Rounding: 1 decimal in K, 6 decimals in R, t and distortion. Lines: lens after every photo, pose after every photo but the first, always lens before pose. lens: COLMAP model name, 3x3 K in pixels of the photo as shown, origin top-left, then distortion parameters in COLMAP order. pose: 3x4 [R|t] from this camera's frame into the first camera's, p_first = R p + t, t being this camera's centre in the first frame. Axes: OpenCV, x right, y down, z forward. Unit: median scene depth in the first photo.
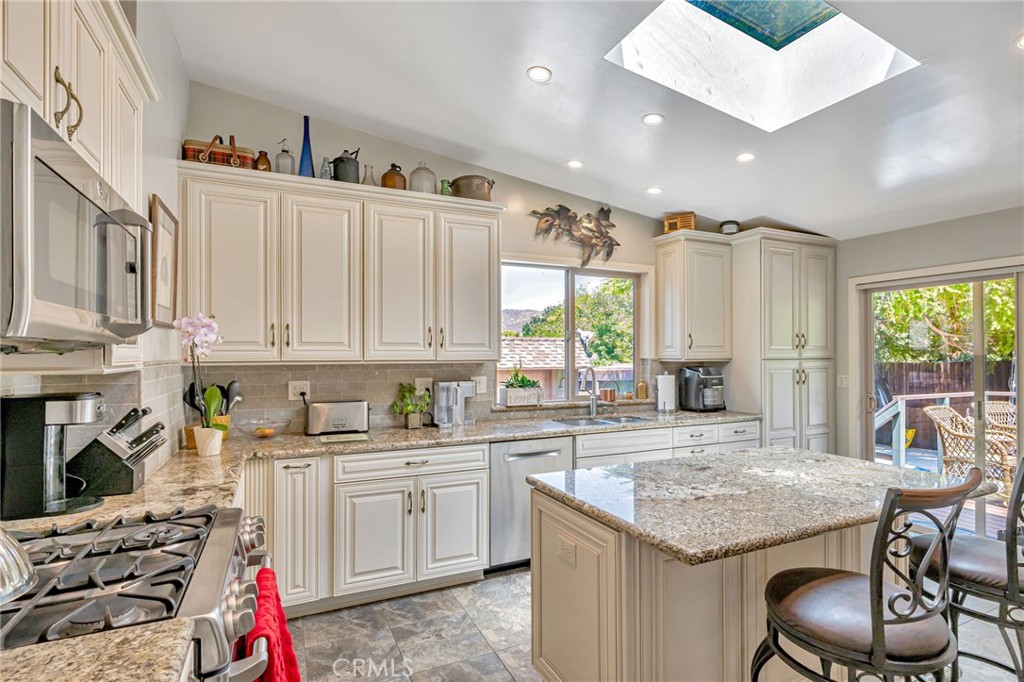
lens RADIAL K [[498.5, 0, 509.6], [0, 498.5, 351.8], [0, 0, 1]] dist [-0.001262, 0.000214]
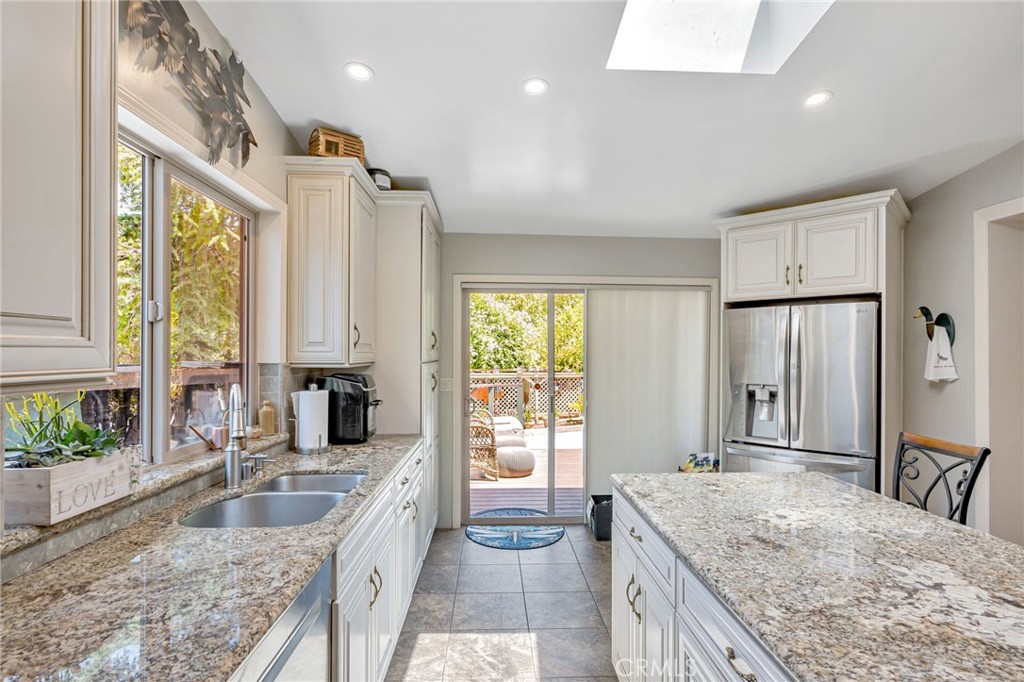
lens RADIAL K [[510.0, 0, 517.5], [0, 510.0, 353.0], [0, 0, 1]] dist [-0.004437, -0.000751]
pose [[0.374774, 0.004009, 0.927108, -0.189303], [-0.009257, 0.999957, -0.000582, -0.000210], [-0.927070, -0.008365, 0.374795, 0.619766]]
